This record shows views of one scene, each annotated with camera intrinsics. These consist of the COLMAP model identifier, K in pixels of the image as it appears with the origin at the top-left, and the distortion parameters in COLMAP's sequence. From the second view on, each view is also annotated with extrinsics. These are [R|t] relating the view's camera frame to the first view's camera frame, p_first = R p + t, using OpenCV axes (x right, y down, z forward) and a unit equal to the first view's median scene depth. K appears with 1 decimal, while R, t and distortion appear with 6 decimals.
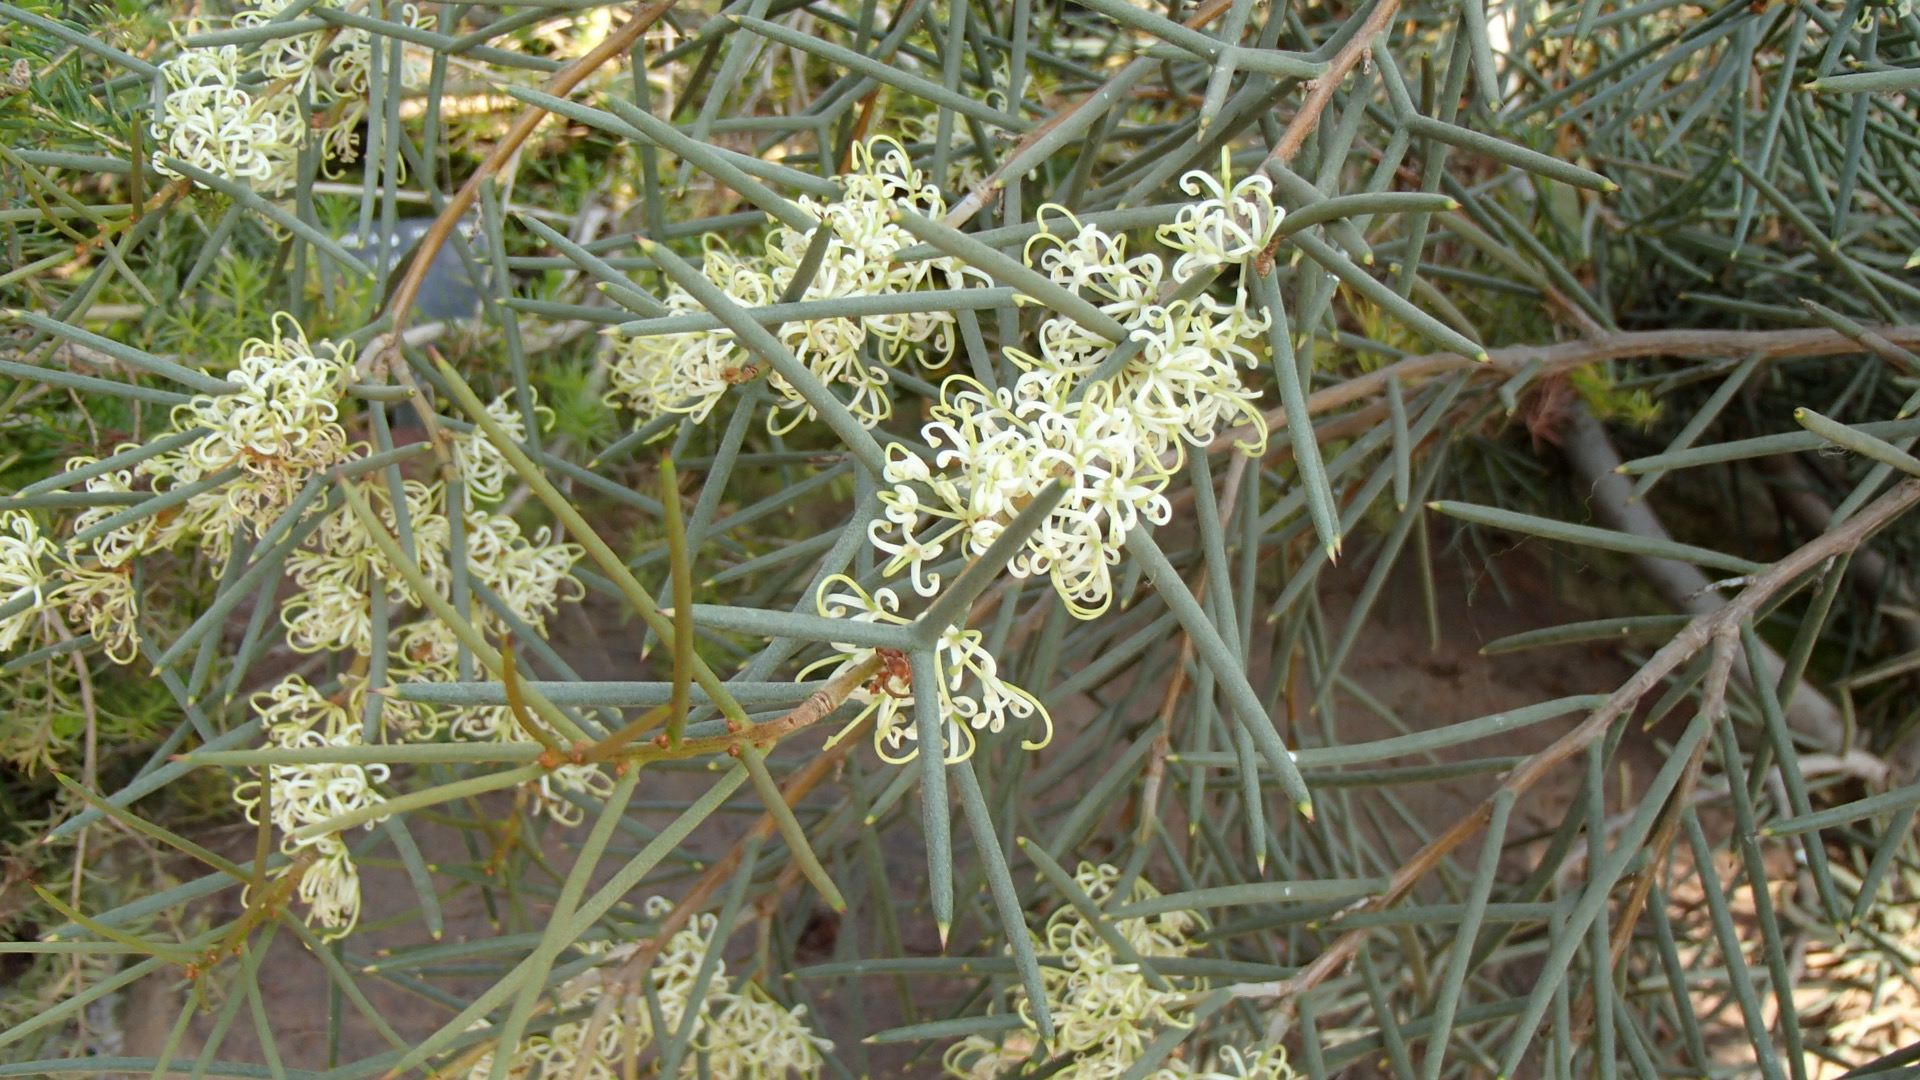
lens RADIAL K [[2029.9, 0, 960.0], [0, 2029.9, 540.0], [0, 0, 1]] dist [-0.027438, 0.000820]
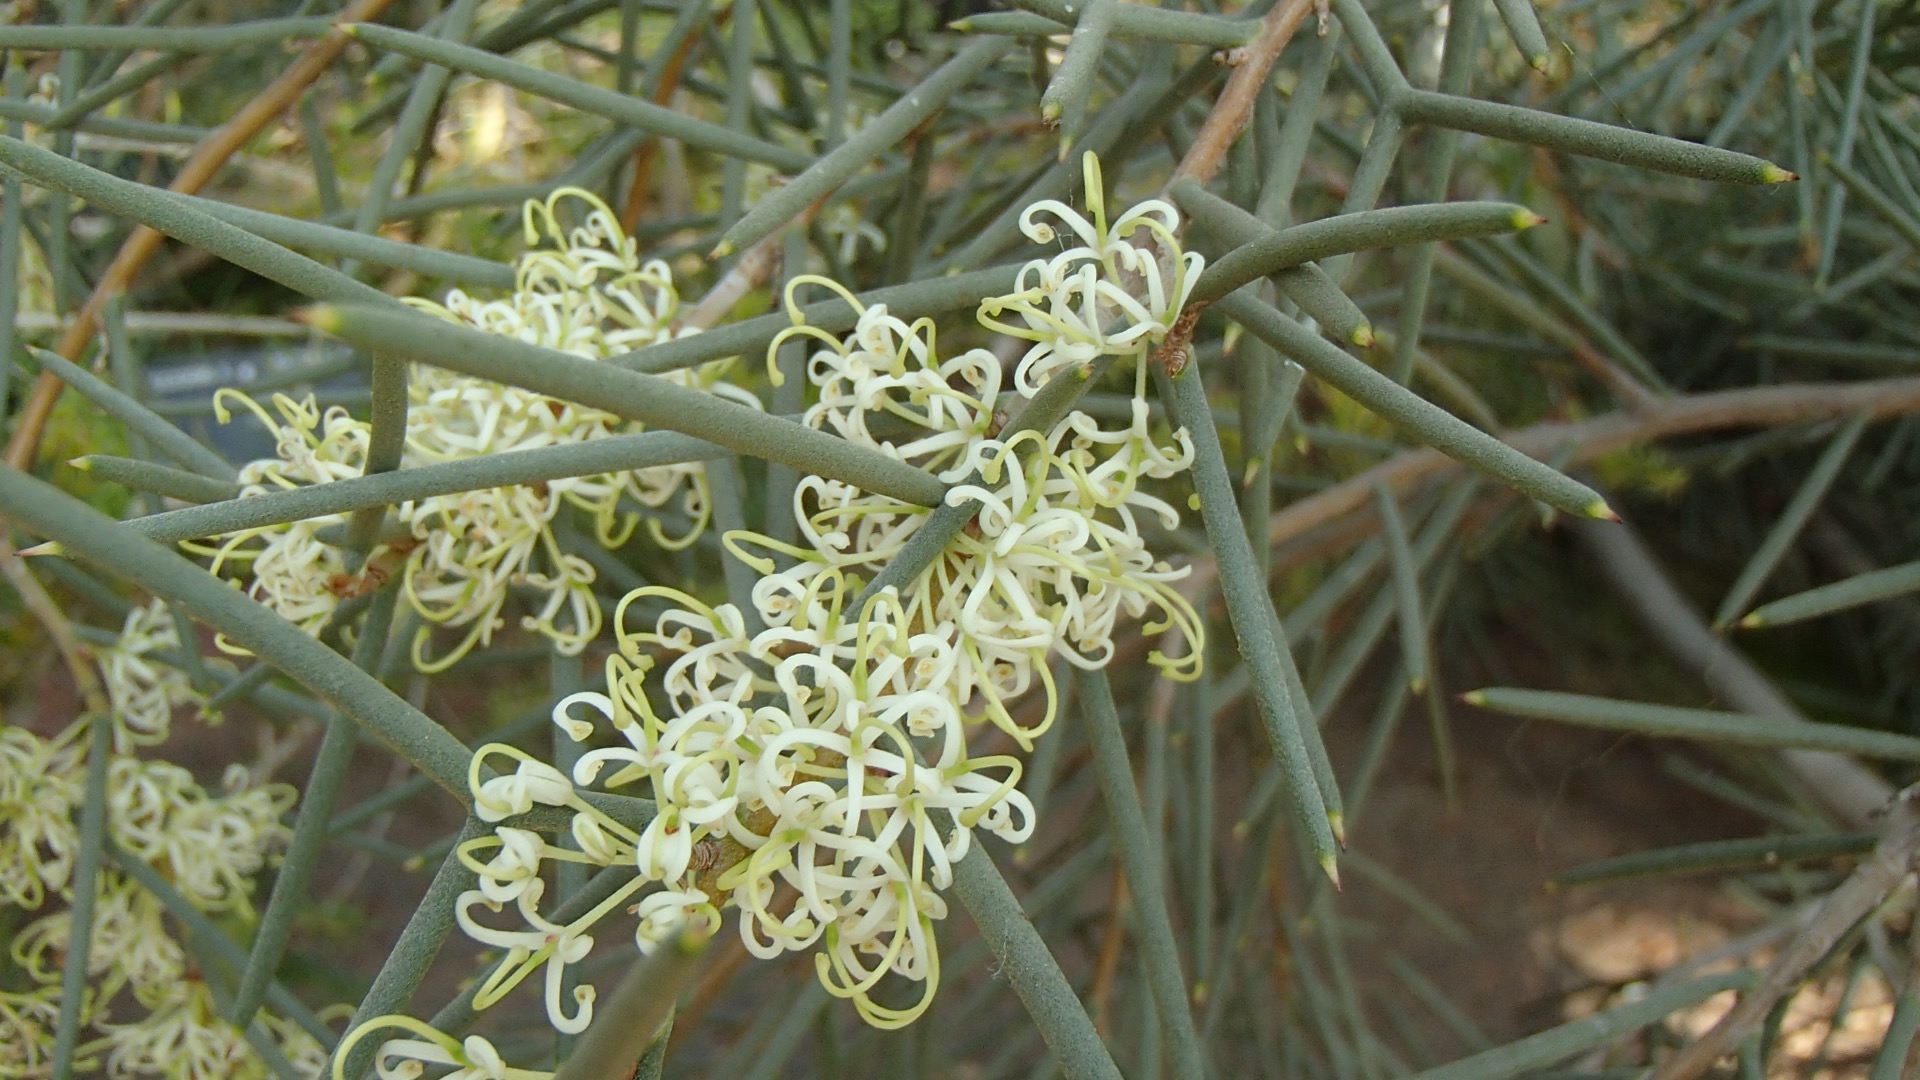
lens RADIAL K [[2018.2, 0, 960.0], [0, 2018.2, 540.0], [0, 0, 1]] dist [-0.008384, 0.014638]
pose [[0.997496, -0.068946, 0.015750, 0.076865], [0.069534, 0.996760, -0.040422, -0.064817], [-0.012912, 0.041416, 0.999059, 0.433417]]
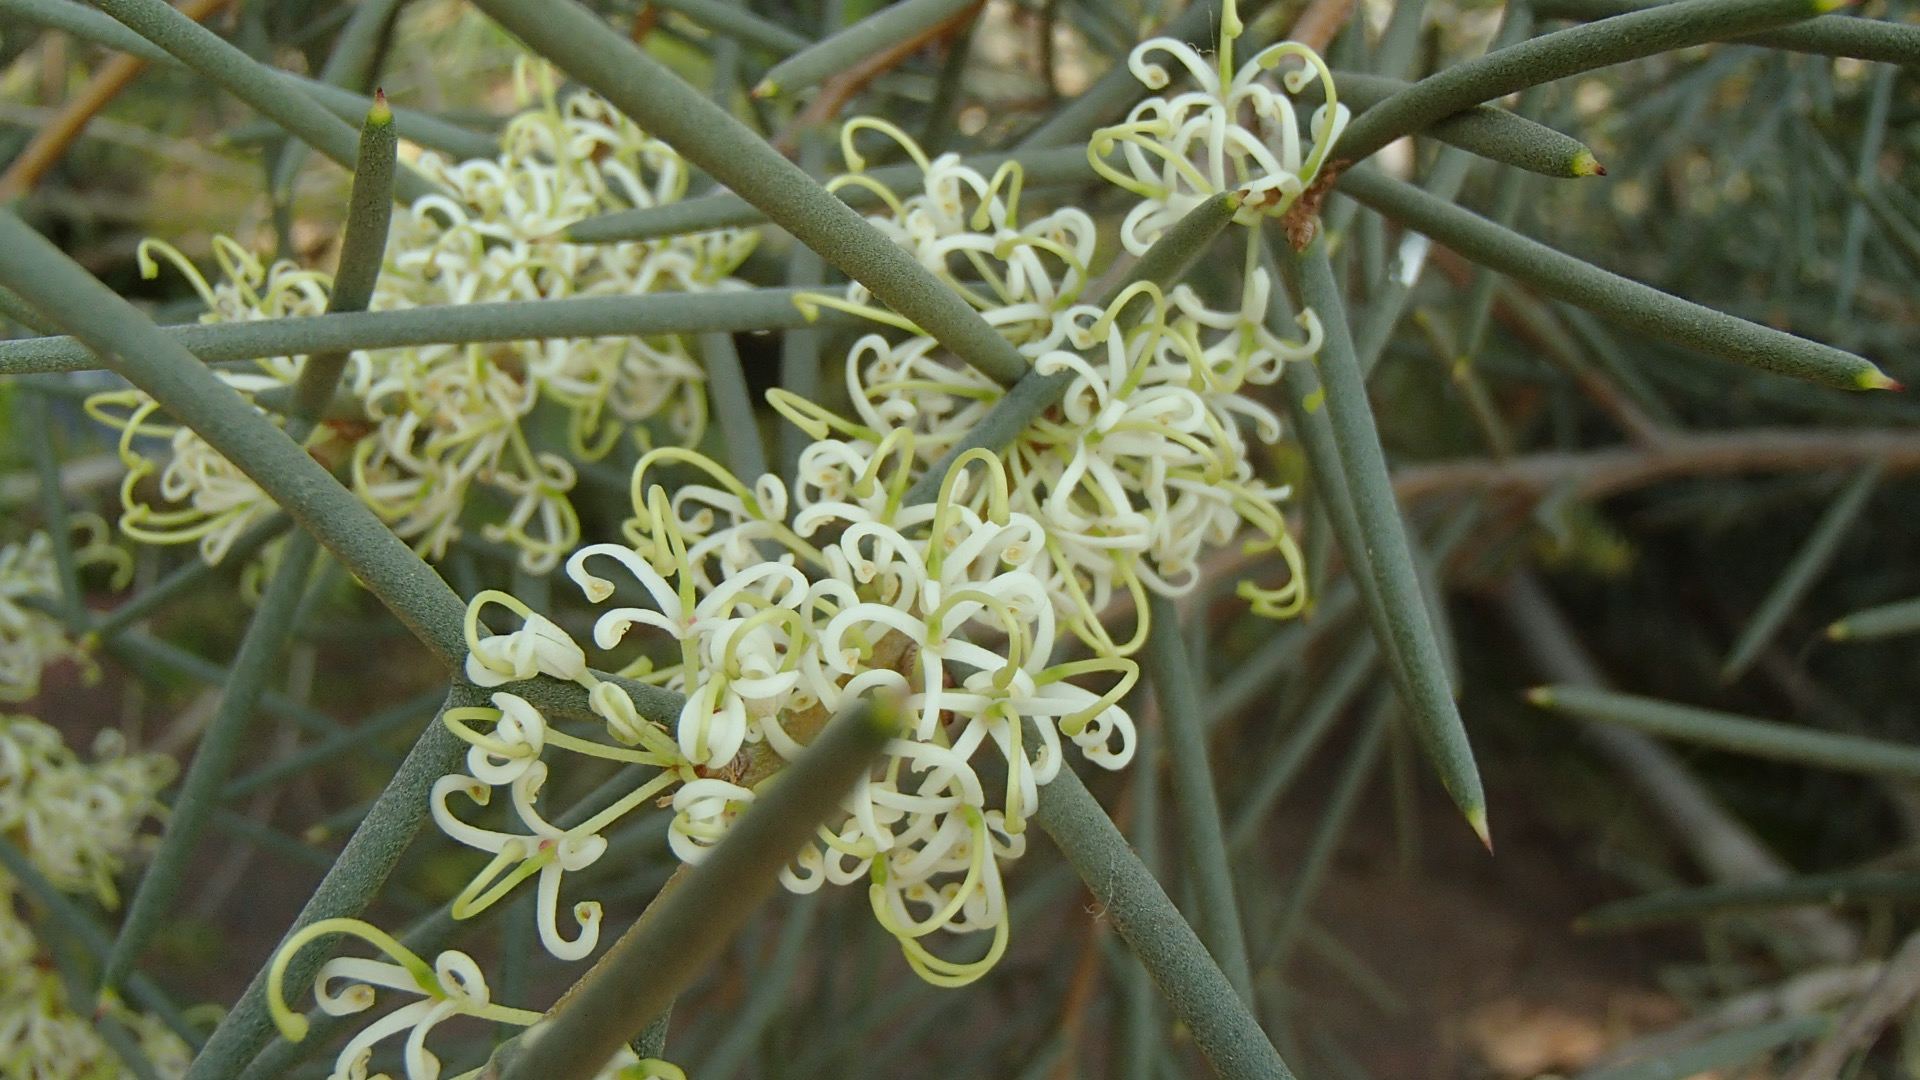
lens RADIAL K [[2018.2, 0, 960.0], [0, 2018.2, 540.0], [0, 0, 1]] dist [-0.008384, 0.014638]
pose [[0.997105, -0.005885, 0.075808, 0.029681], [0.011967, 0.996721, -0.080021, -0.021743], [-0.075089, 0.080696, 0.993906, 0.527916]]
